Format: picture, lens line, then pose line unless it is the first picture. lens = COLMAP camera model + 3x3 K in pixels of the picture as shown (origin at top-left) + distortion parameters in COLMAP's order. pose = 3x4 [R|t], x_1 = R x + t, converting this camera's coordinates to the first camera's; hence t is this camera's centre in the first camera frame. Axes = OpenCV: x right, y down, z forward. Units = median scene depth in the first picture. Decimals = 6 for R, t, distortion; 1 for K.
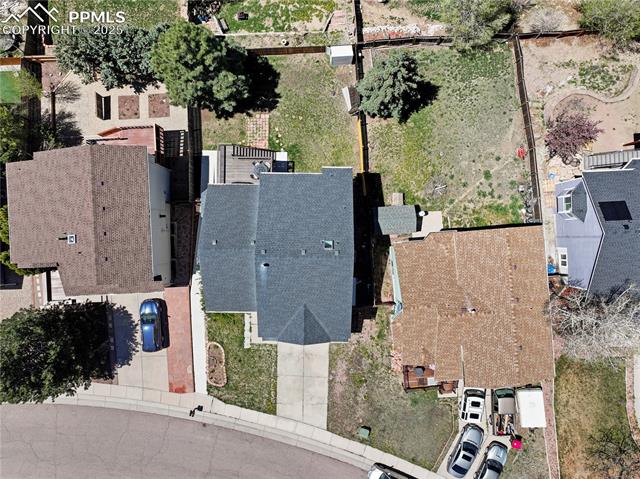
lens RADIAL K [[450.9, 0, 321.3], [0, 450.9, 238.7], [0, 0, 1]] dist [0.003672, 0.007092]
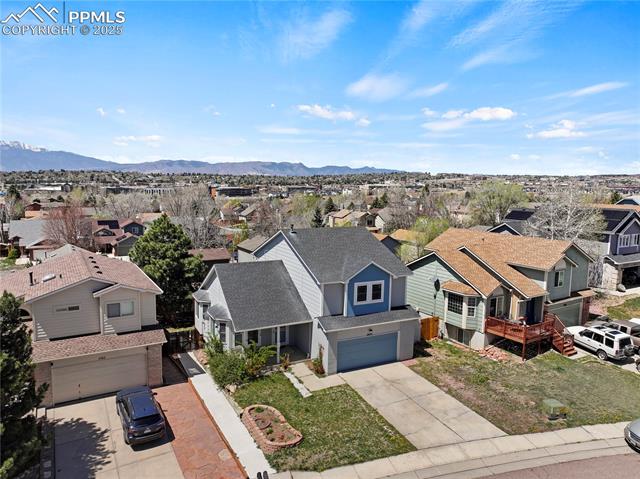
lens RADIAL K [[450.9, 0, 321.3], [0, 450.9, 238.7], [0, 0, 1]] dist [0.003672, 0.007092]
pose [[0.881743, -0.044605, 0.469617, -0.427580], [0.471419, 0.119494, -0.873777, 0.761056], [-0.017142, 0.991832, 0.126391, 0.705422]]
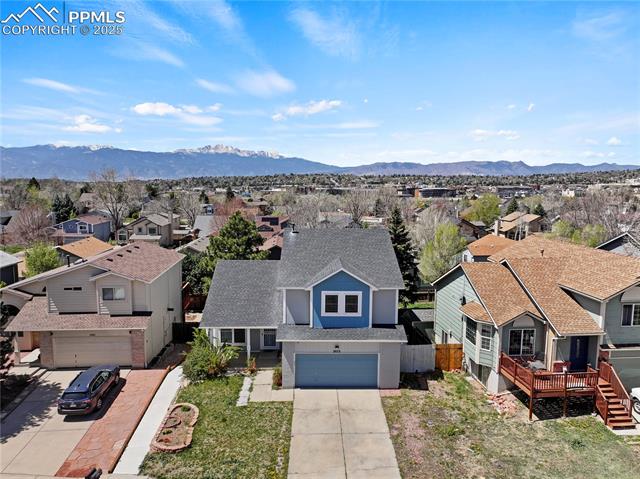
lens RADIAL K [[450.9, 0, 321.3], [0, 450.9, 238.7], [0, 0, 1]] dist [0.003672, 0.007092]
pose [[0.999312, 0.001452, 0.037067, -0.082761], [0.036565, 0.129881, -0.990855, 0.789205], [-0.006253, 0.991529, 0.129738, 0.708819]]
